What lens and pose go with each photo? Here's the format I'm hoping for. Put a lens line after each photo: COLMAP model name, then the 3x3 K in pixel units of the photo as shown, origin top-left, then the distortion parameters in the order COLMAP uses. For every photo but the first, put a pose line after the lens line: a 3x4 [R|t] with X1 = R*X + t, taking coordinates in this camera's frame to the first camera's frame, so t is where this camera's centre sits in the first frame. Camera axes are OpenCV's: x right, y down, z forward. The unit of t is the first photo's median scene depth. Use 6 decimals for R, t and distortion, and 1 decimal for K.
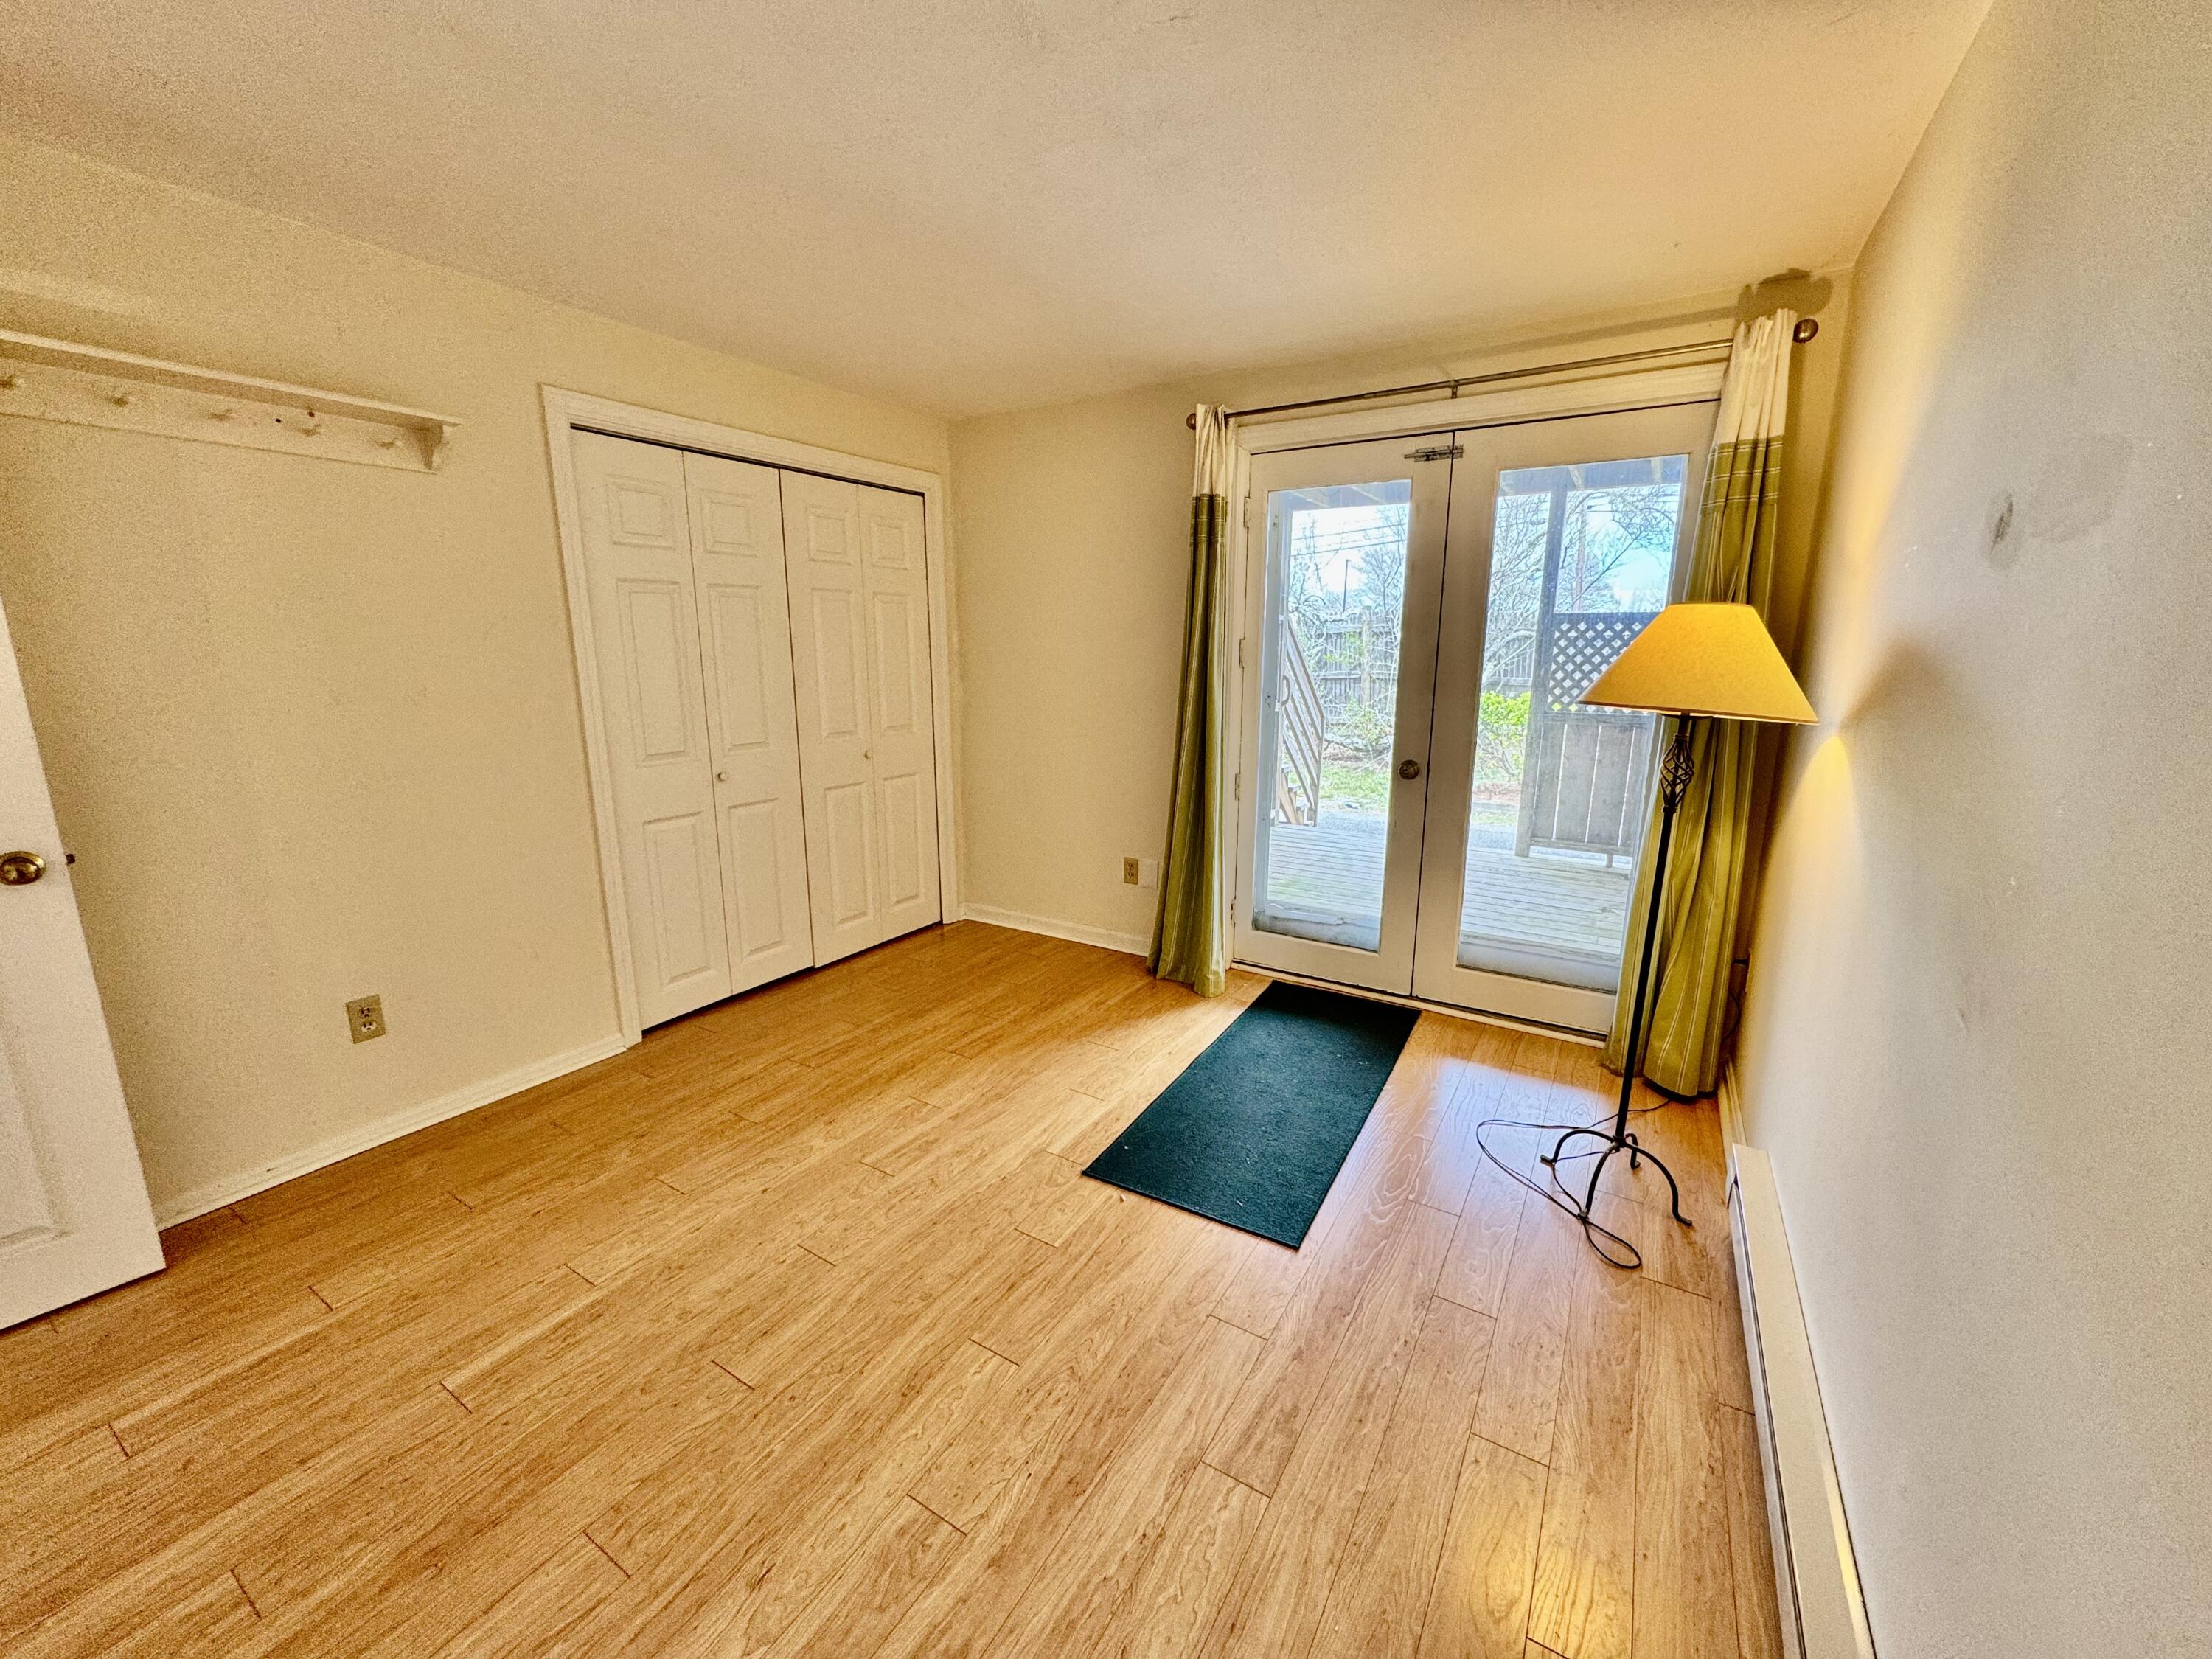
lens RADIAL K [[878.0, 0, 1089.3], [0, 878.0, 821.2], [0, 0, 1]] dist [0.003677, 0.000428]
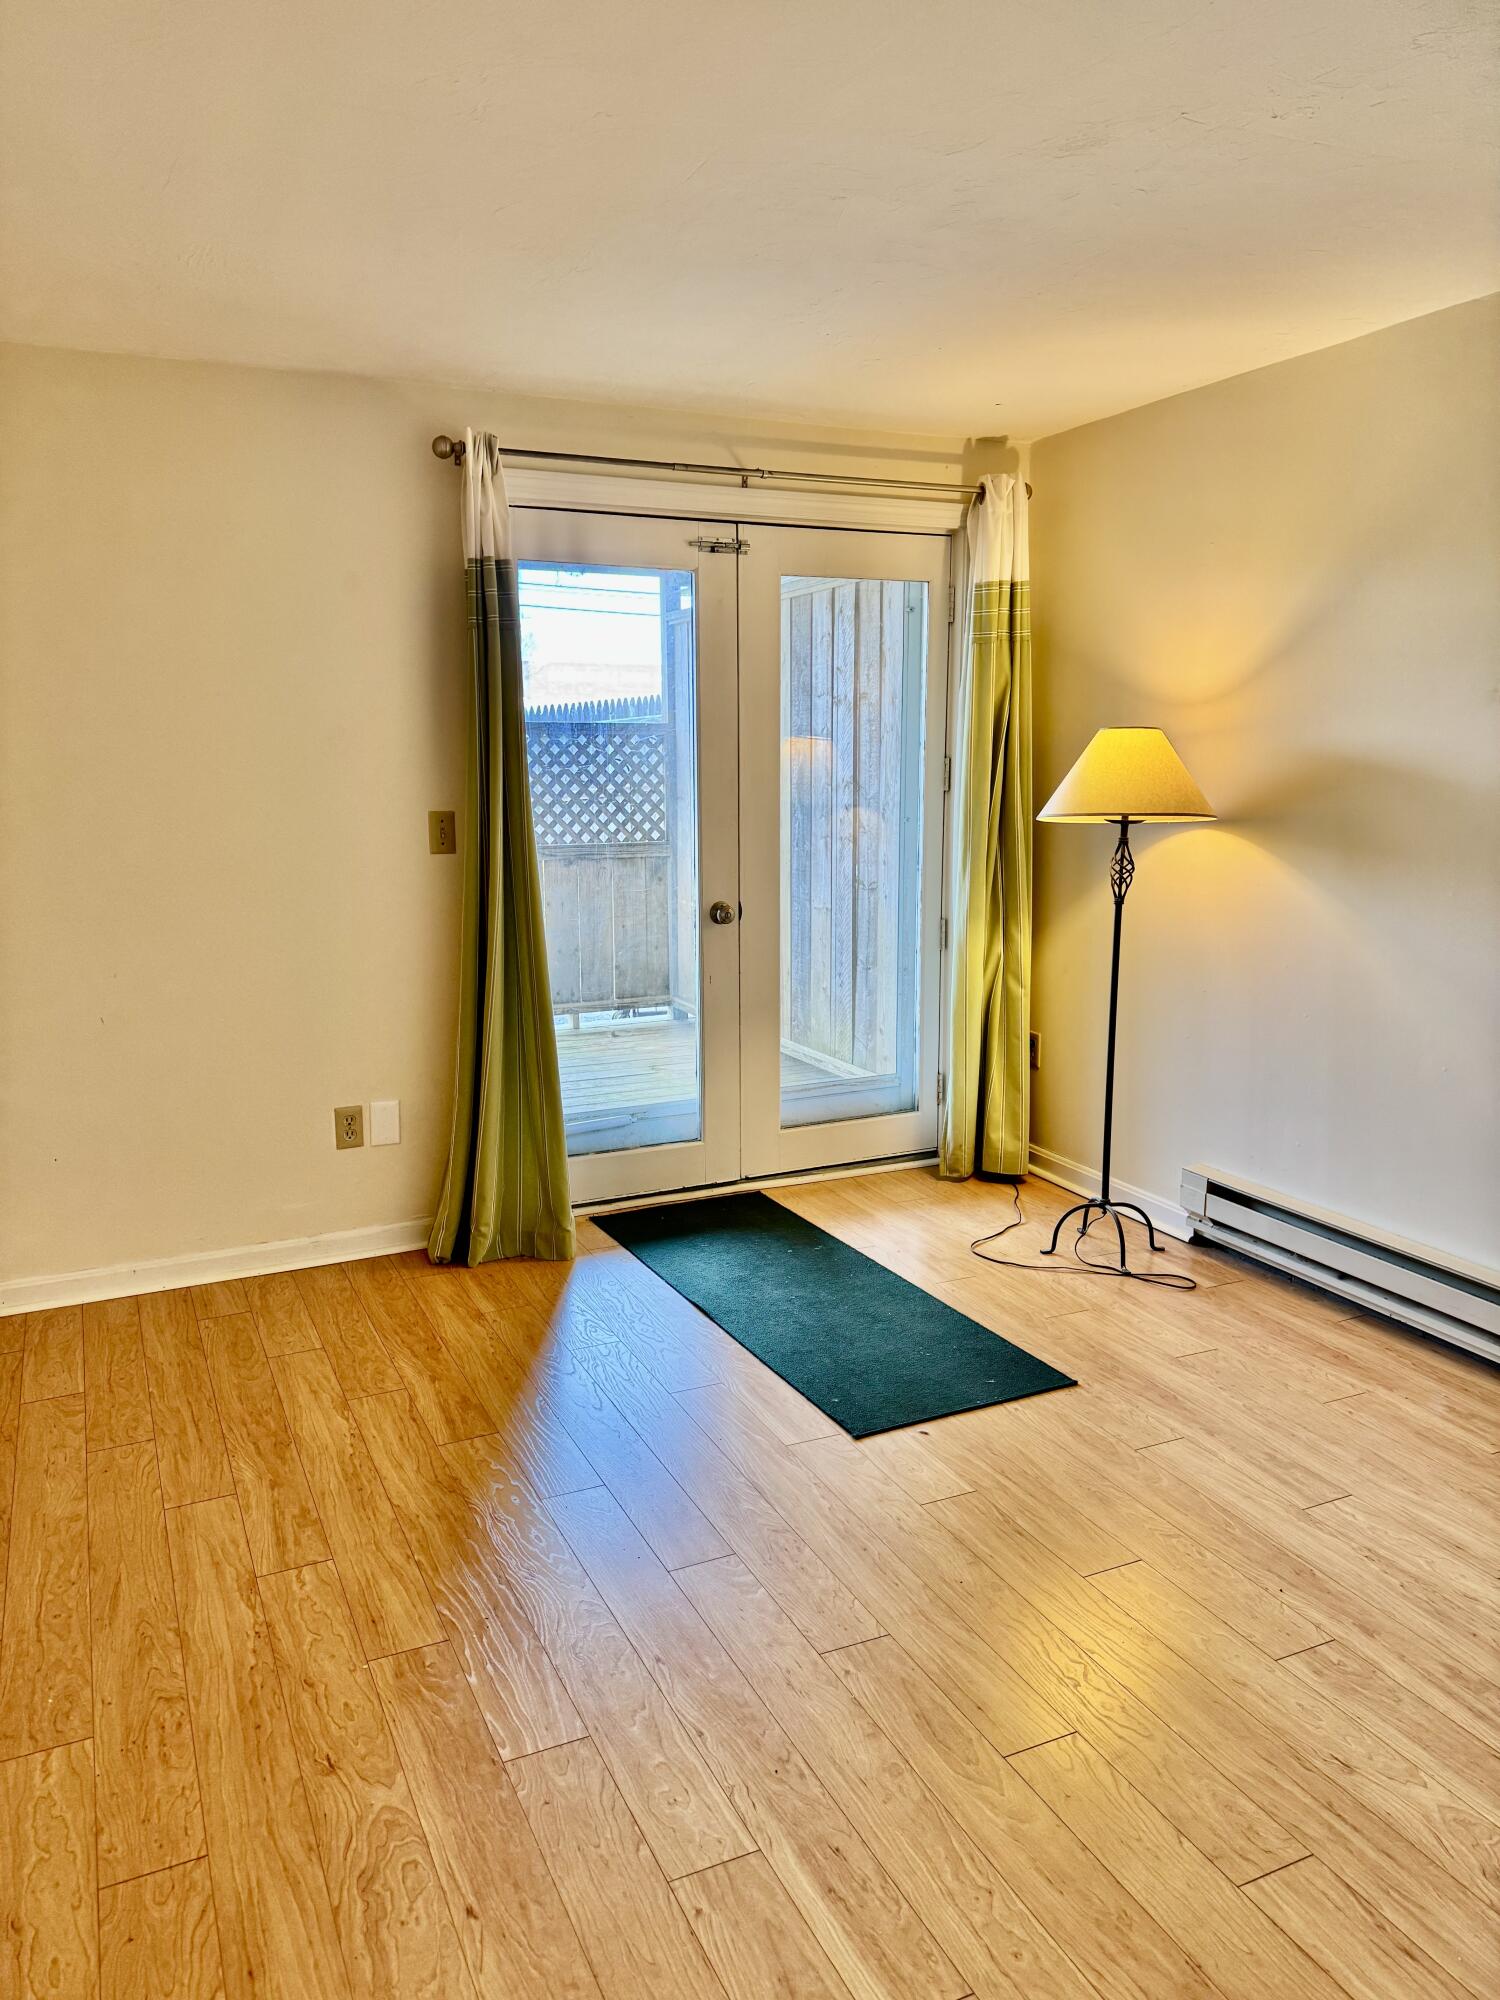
lens RADIAL K [[1385.2, 0, 730.7], [0, 1385.2, 1020.3], [0, 0, 1]] dist [0.031578, -0.017970]
pose [[0.553778, -0.165640, 0.816023, -0.797986], [0.173936, 0.981406, 0.081172, -0.071192], [-0.814295, 0.096984, 0.572292, 0.260112]]
